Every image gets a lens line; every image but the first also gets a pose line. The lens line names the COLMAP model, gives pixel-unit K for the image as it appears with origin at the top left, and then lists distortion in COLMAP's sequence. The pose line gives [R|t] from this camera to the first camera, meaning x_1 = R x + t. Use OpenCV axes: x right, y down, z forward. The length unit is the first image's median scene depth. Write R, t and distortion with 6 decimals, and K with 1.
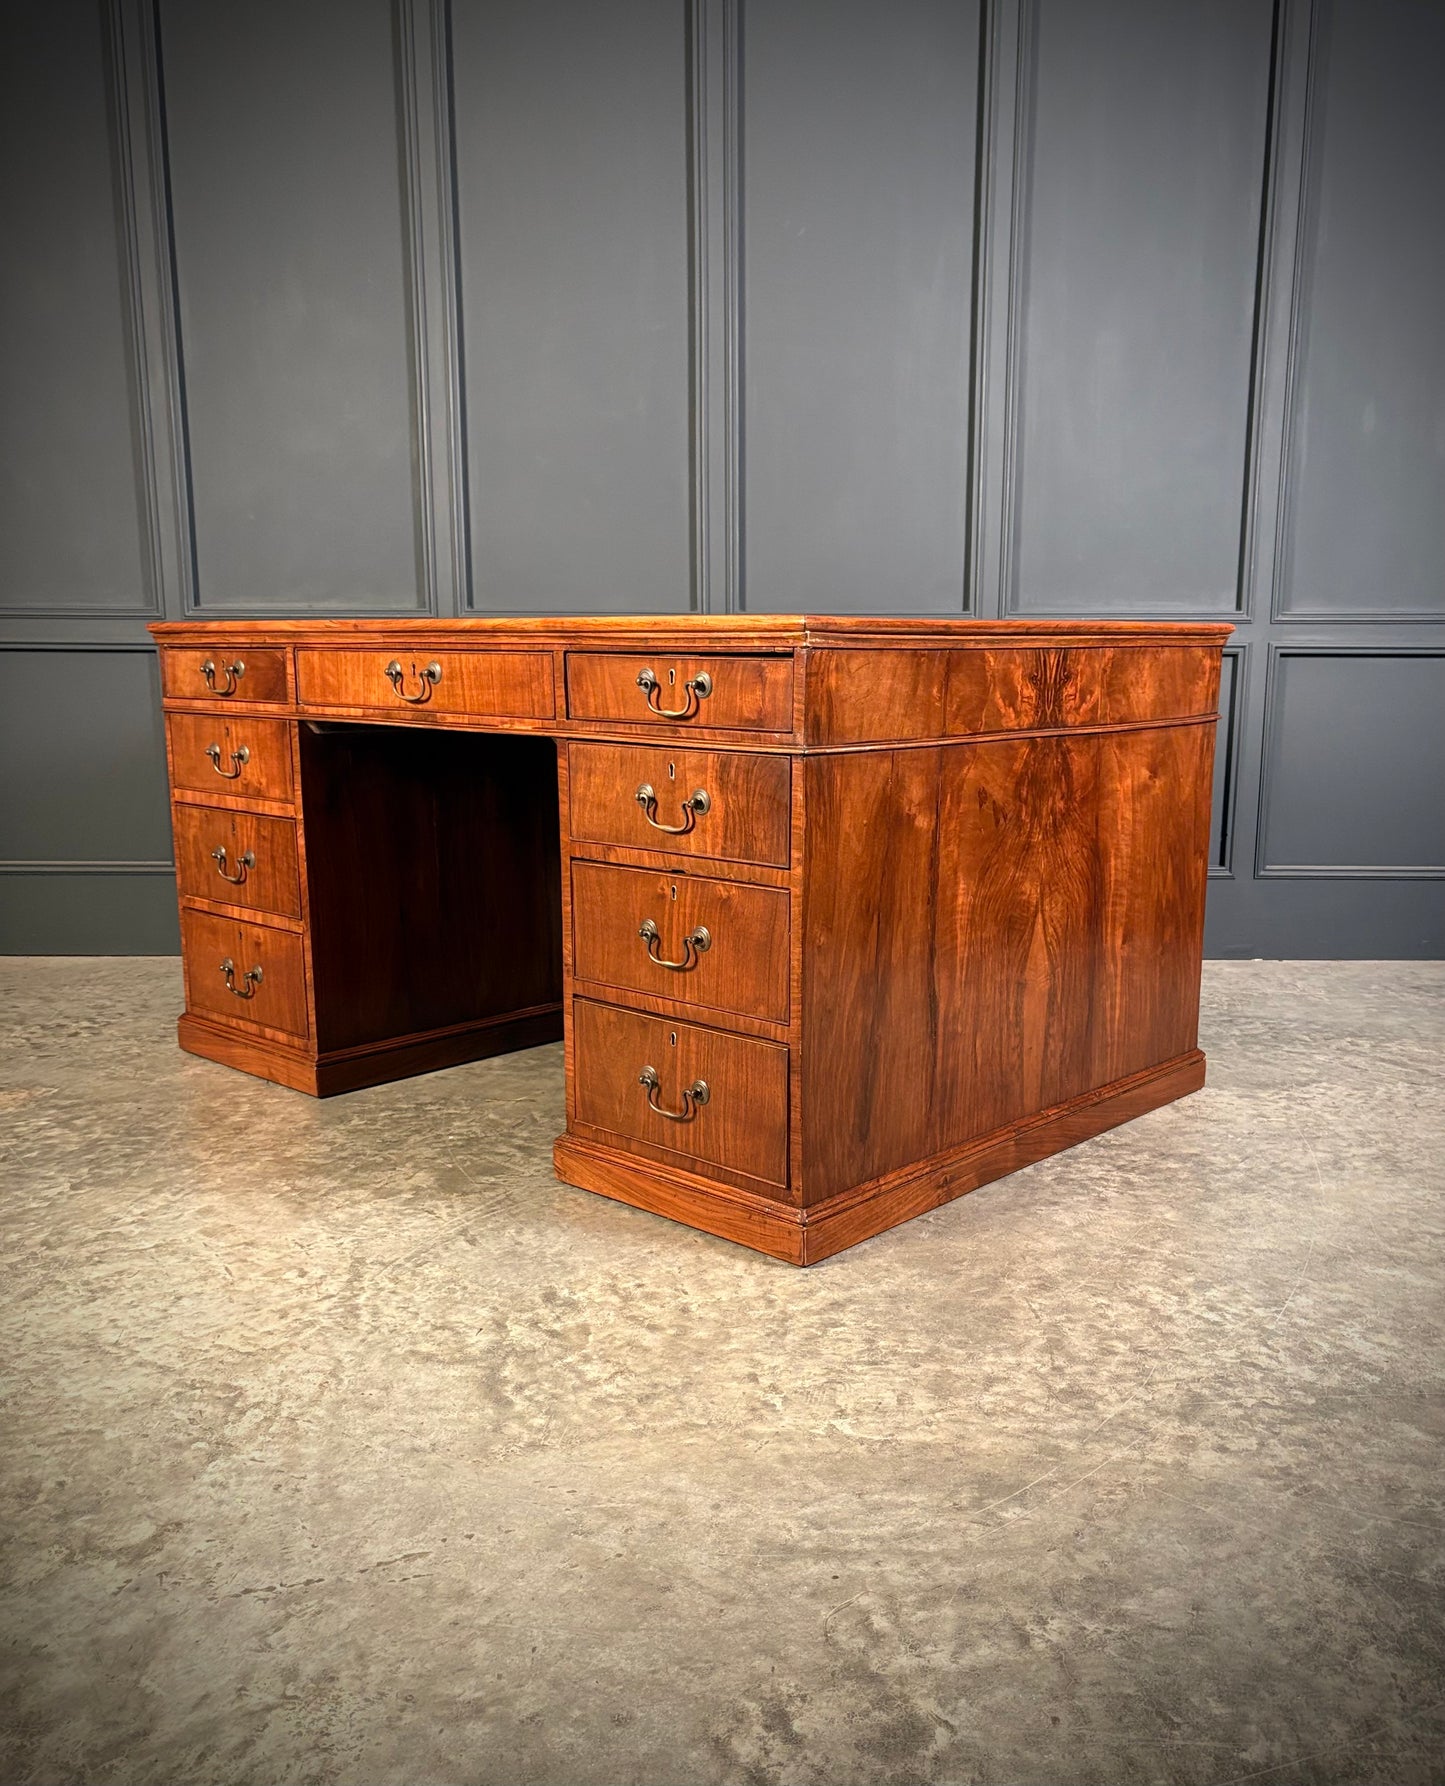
lens RADIAL K [[1604.5, 0, 772.5], [0, 1604.5, 944.1], [0, 0, 1]] dist [0.026527, -0.026536]
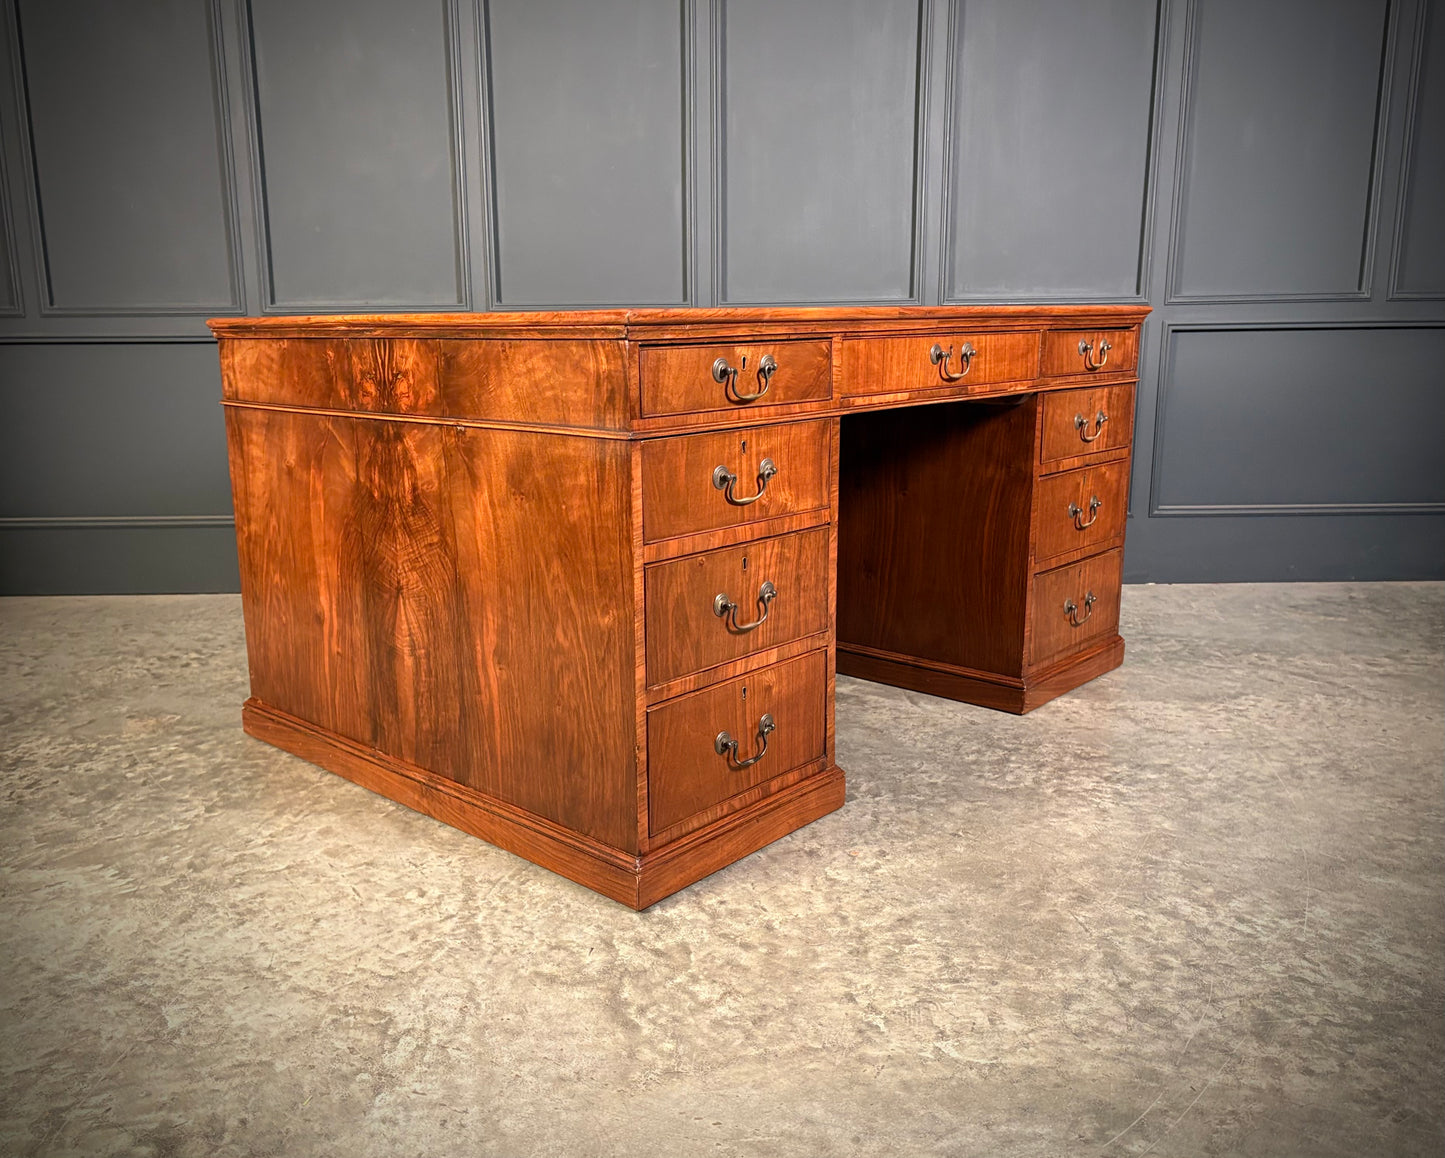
lens RADIAL K [[1231.3, 0, 666.8], [0, 1231.3, 574.7], [0, 0, 1]] dist [0.013604, 0.020767]
pose [[0.999891, -0.014174, -0.004099, -0.106066], [0.014231, 0.999799, 0.014151, -0.028000], [0.003898, -0.014208, 0.999891, 0.126656]]
